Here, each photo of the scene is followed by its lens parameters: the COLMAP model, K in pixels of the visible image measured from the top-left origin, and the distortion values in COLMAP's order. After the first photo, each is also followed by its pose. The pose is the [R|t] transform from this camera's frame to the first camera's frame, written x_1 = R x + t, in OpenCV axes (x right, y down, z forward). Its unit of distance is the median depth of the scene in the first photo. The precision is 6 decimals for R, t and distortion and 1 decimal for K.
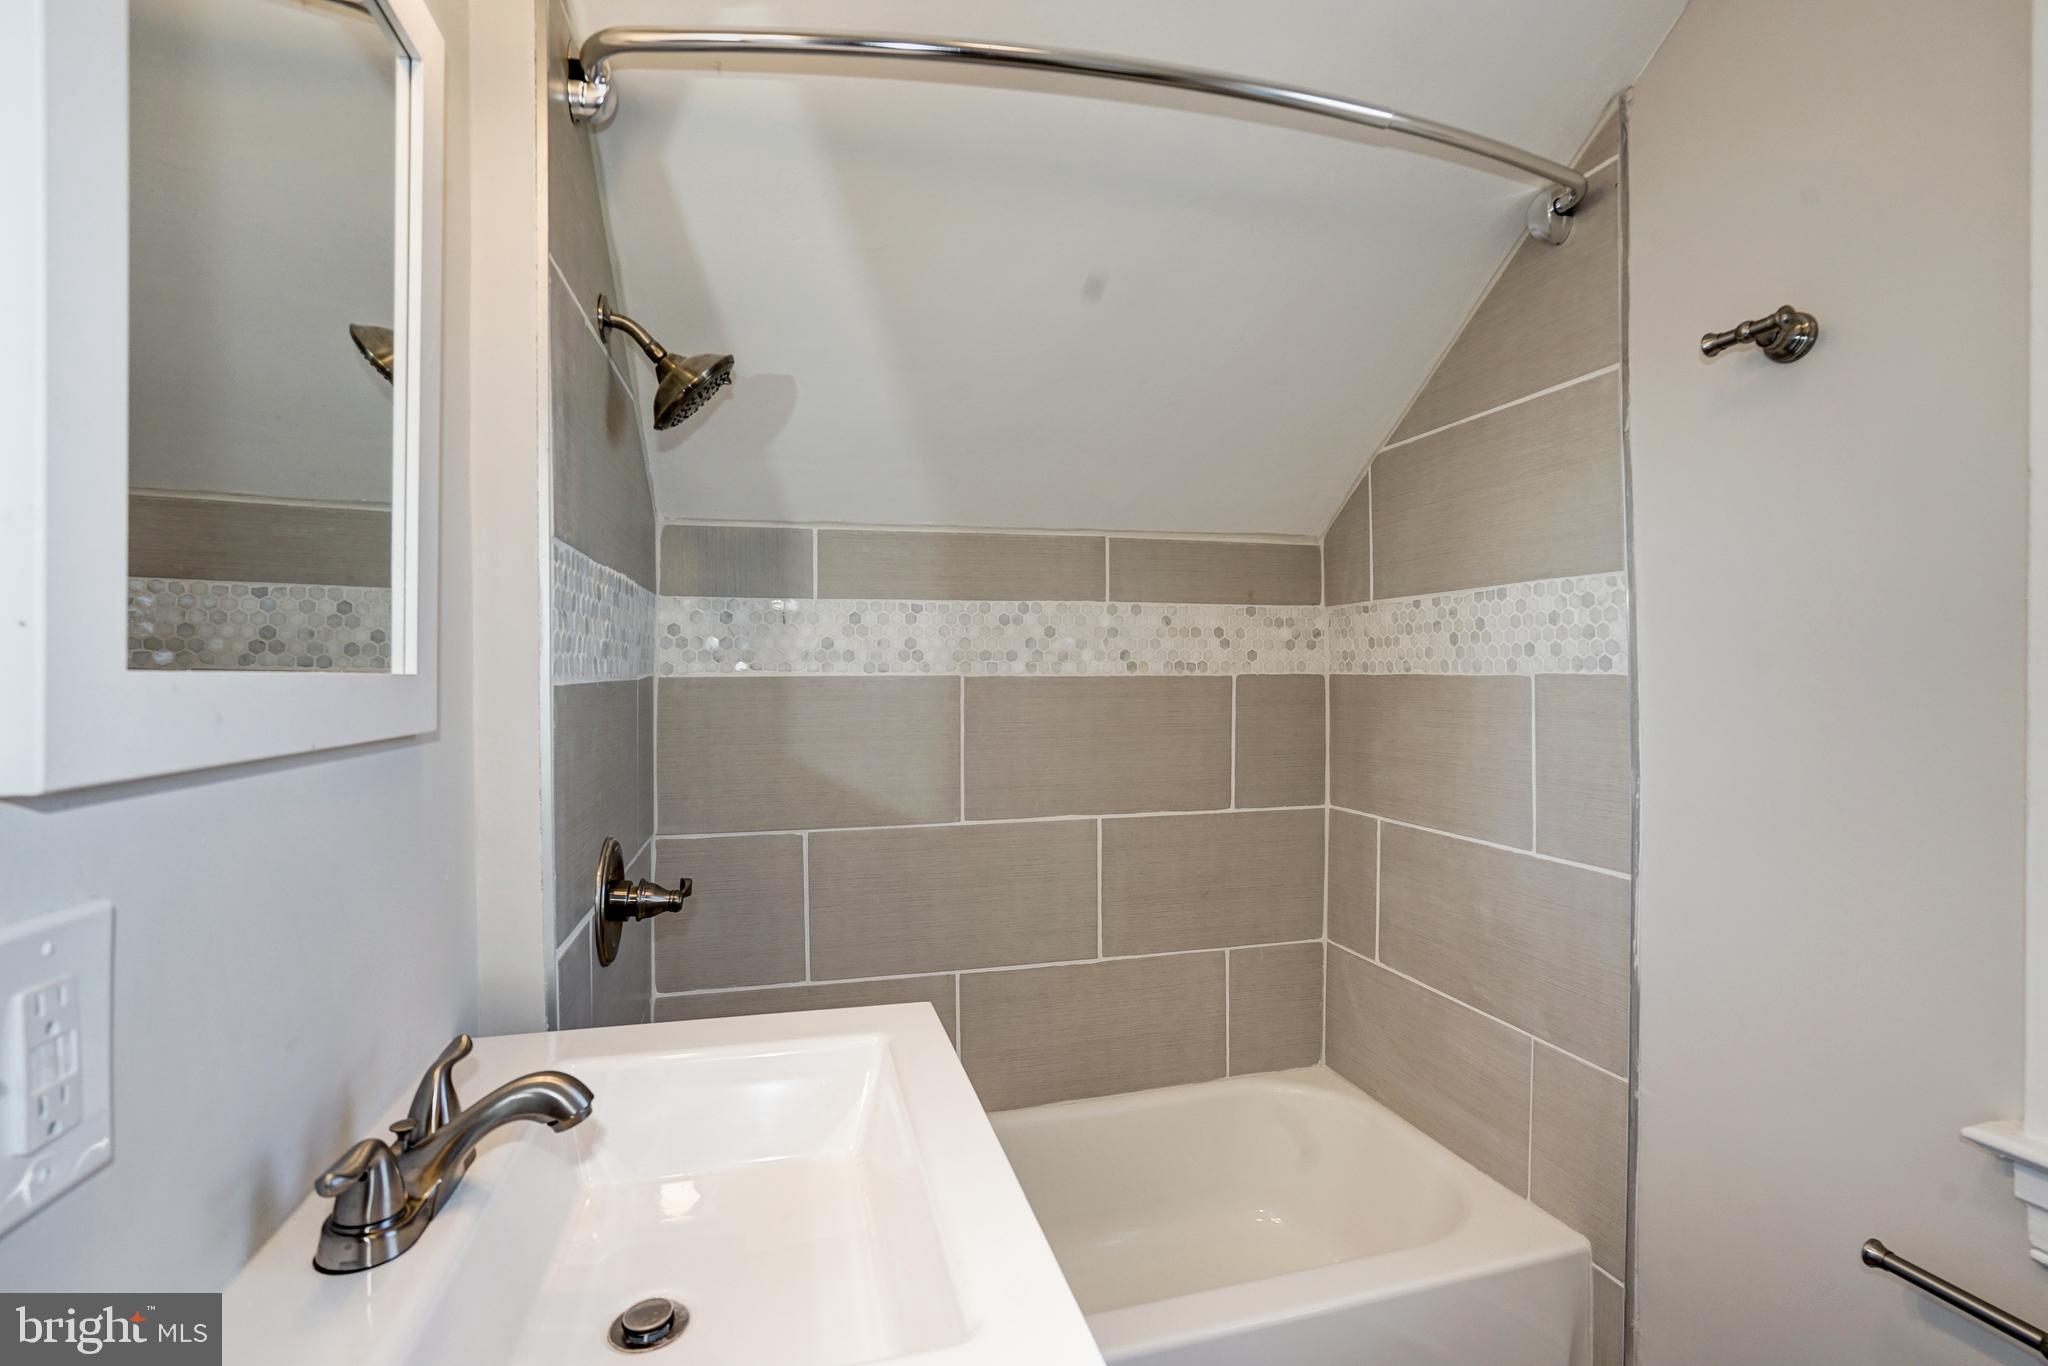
lens RADIAL K [[942.5, 0, 1026.5], [0, 942.5, 682.6], [0, 0, 1]] dist [-0.041602, 0.024683]
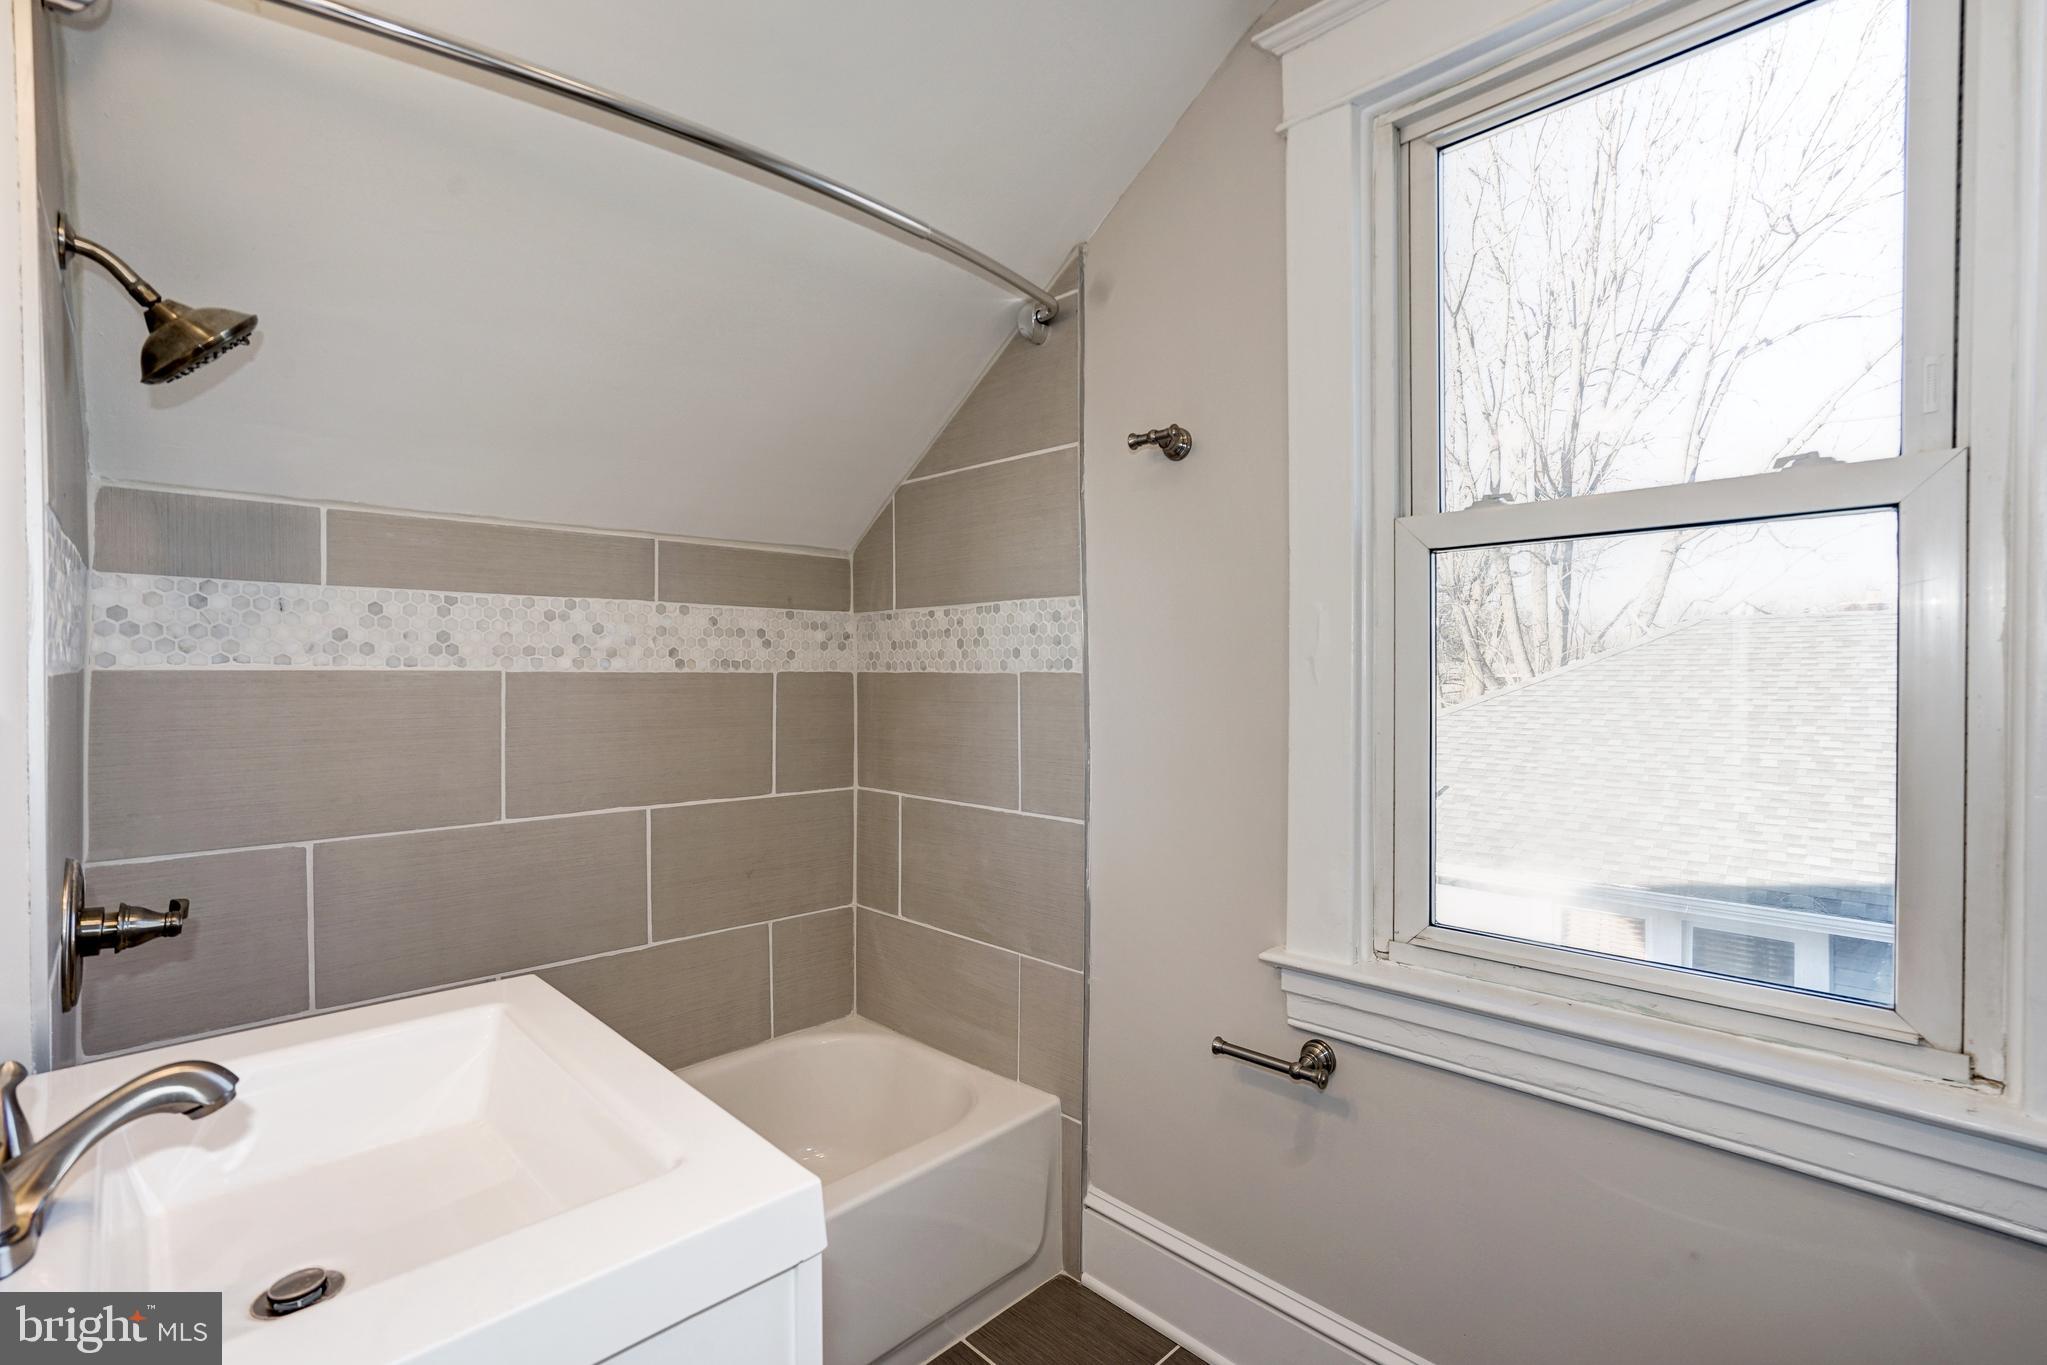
lens RADIAL K [[940.2, 0, 1027.5], [0, 940.2, 682.8], [0, 0, 1]] dist [-0.041677, 0.026104]
pose [[0.865284, 0.000353, 0.501282, -0.088376], [-0.000100, 1.000000, -0.000533, 0.005719], [-0.501282, 0.000411, 0.865284, -0.117025]]
